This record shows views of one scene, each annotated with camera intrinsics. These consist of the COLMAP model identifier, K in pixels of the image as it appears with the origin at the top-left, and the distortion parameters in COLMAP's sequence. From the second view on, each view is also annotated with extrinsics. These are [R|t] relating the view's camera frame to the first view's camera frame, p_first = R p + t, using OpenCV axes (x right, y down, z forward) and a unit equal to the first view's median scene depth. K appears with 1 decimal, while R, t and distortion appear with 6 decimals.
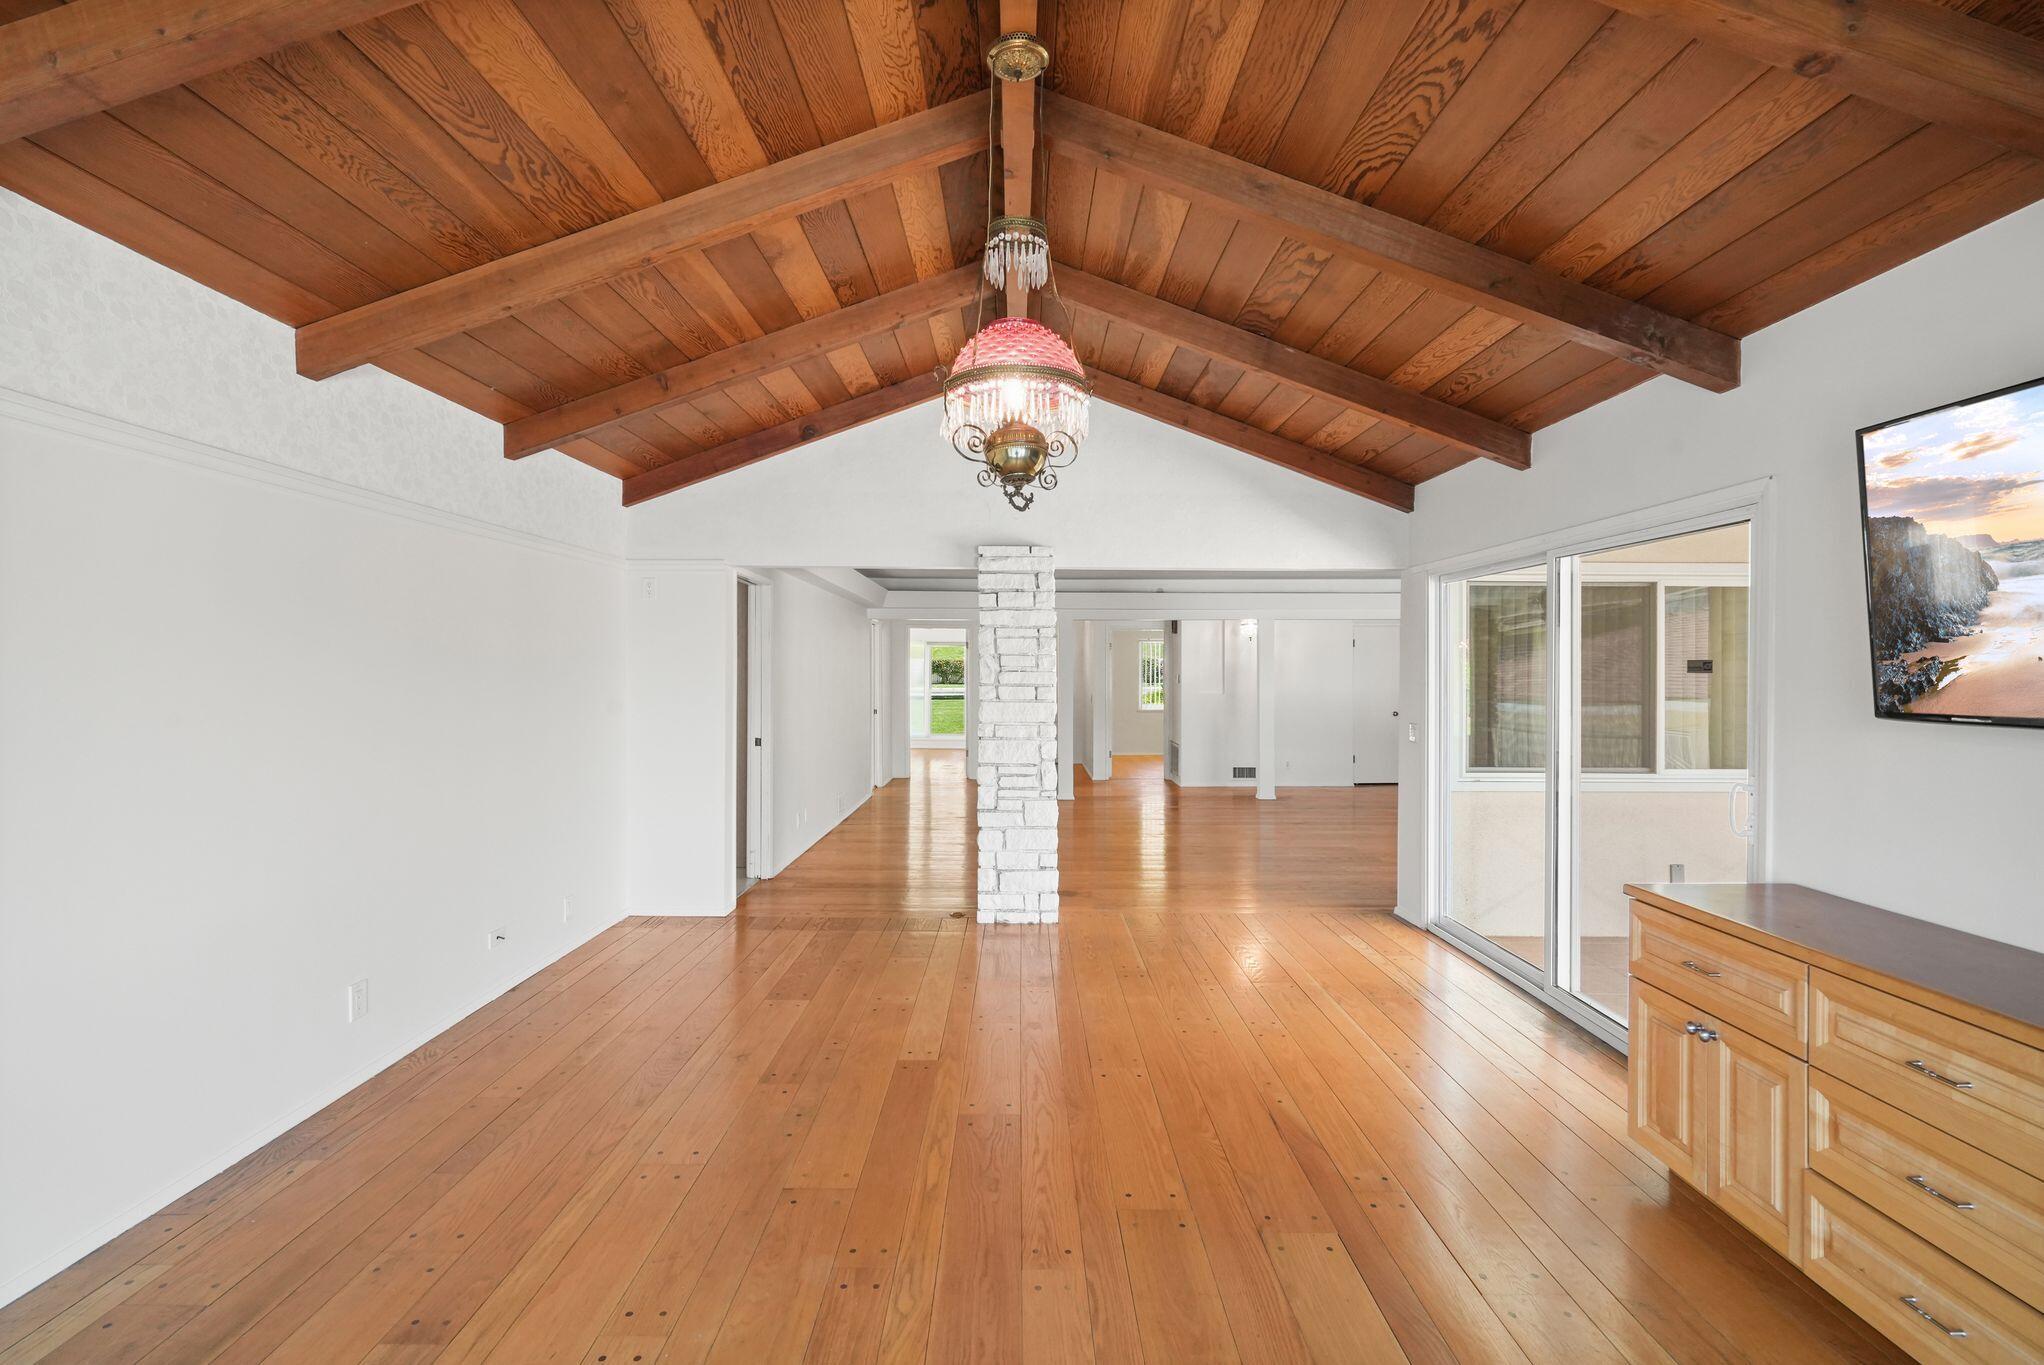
lens RADIAL K [[930.3, 0, 1018.8], [0, 930.3, 666.1], [0, 0, 1]] dist [-0.012013, 0.006159]
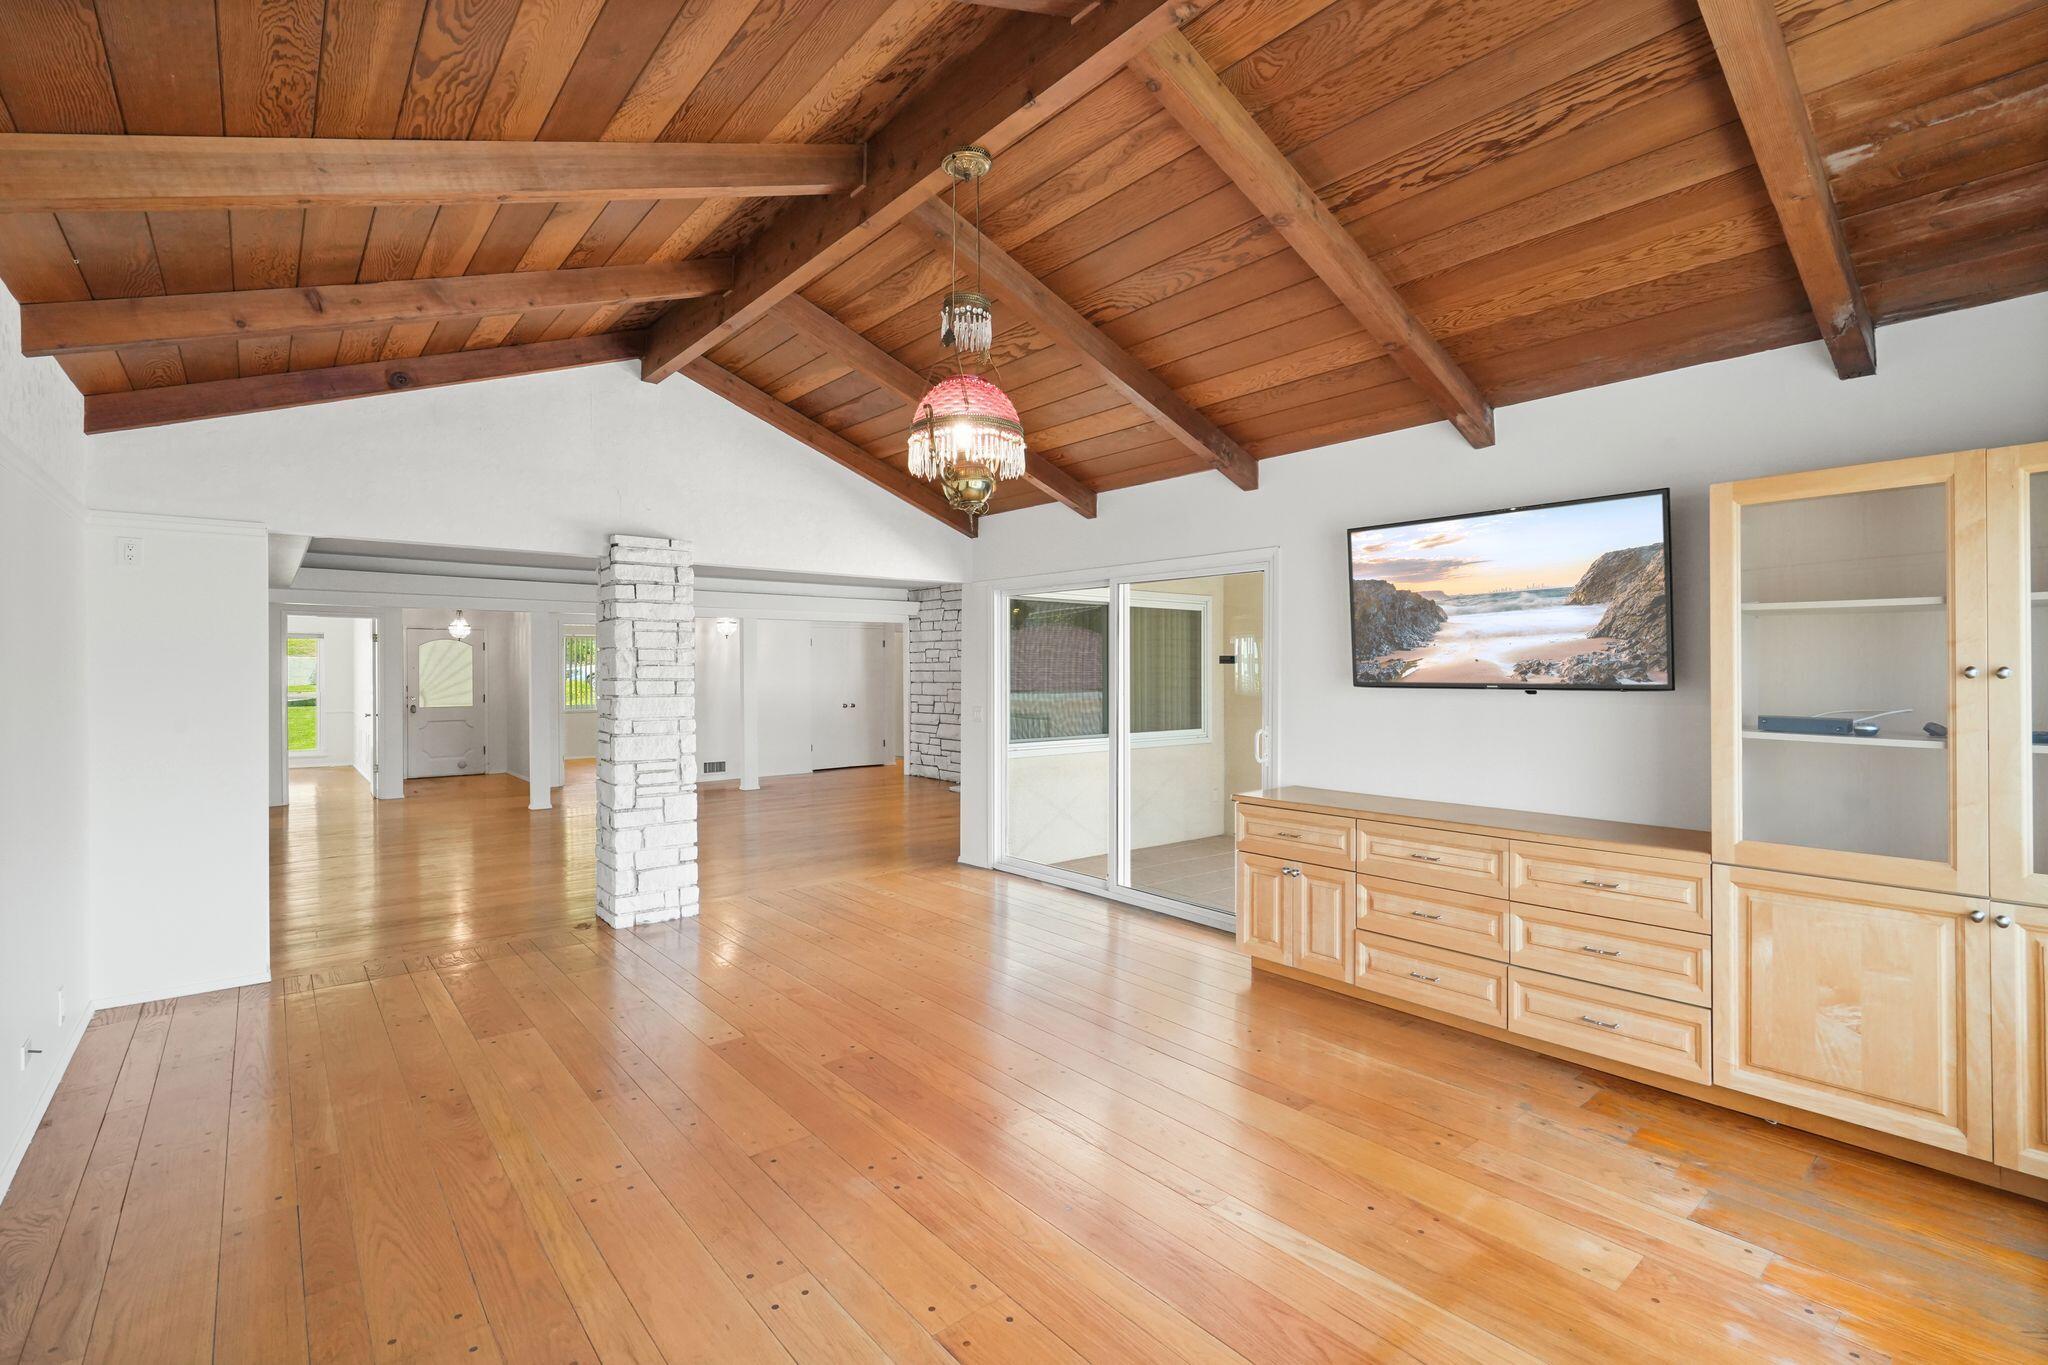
lens RADIAL K [[925.4, 0, 1020.5], [0, 925.4, 667.3], [0, 0, 1]] dist [-0.003488, 0.000774]
pose [[0.768071, -0.002945, 0.640358, -0.433264], [0.001509, 0.999995, 0.002788, 0.006897], [-0.640363, -0.001175, 0.768071, 0.004669]]
